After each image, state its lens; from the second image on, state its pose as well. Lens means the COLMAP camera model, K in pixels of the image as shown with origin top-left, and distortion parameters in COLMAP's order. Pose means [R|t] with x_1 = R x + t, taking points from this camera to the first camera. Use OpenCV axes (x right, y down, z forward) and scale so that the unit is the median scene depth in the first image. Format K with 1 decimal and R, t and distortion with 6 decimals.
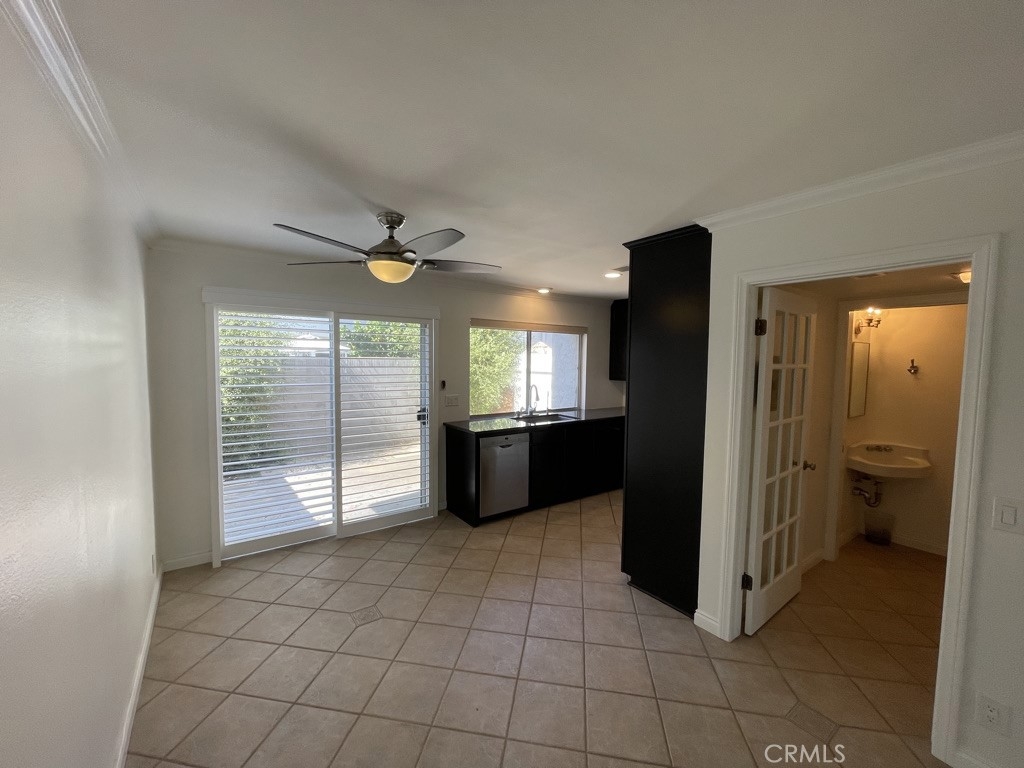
lens RADIAL K [[415.2, 0, 512.0], [0, 415.2, 384.0], [0, 0, 1]] dist [-0.000559, -0.000013]
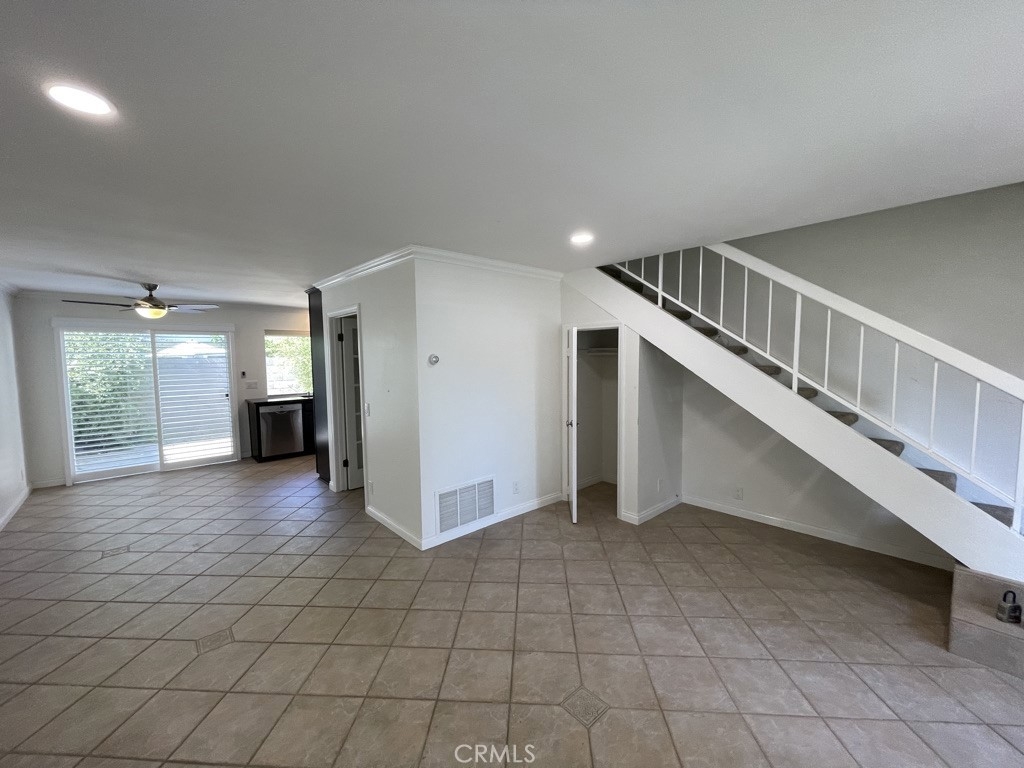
lens RADIAL K [[409.9, 0, 509.5], [0, 409.9, 388.1], [0, 0, 1]] dist [0.003447, 0.000496]
pose [[0.993638, -0.034868, 0.107091, 0.631658], [0.032419, 0.999173, 0.024525, 0.044354], [-0.107858, -0.020898, 0.993947, -0.593809]]
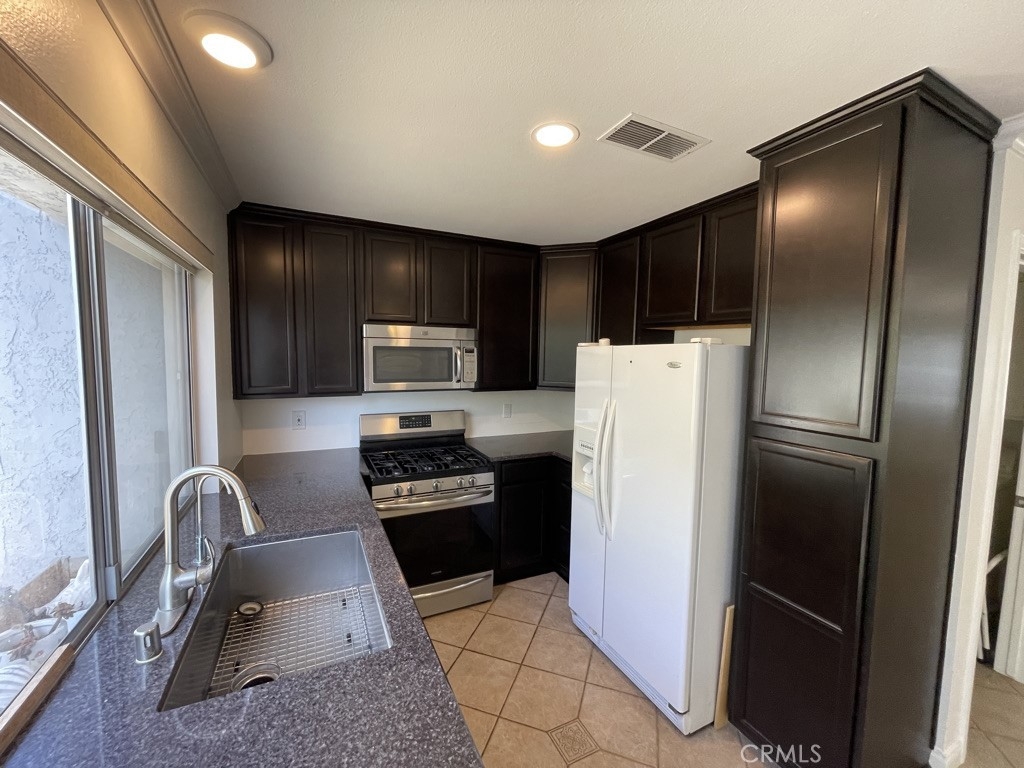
lens RADIAL K [[411.5, 0, 506.4], [0, 411.5, 384.7], [0, 0, 1]] dist [-0.002770, 0.000295]
pose [[0.181622, -0.081078, 0.980020, -0.141515], [0.042640, 0.996307, 0.074523, -0.055622], [-0.982443, 0.028253, 0.184409, 0.882896]]
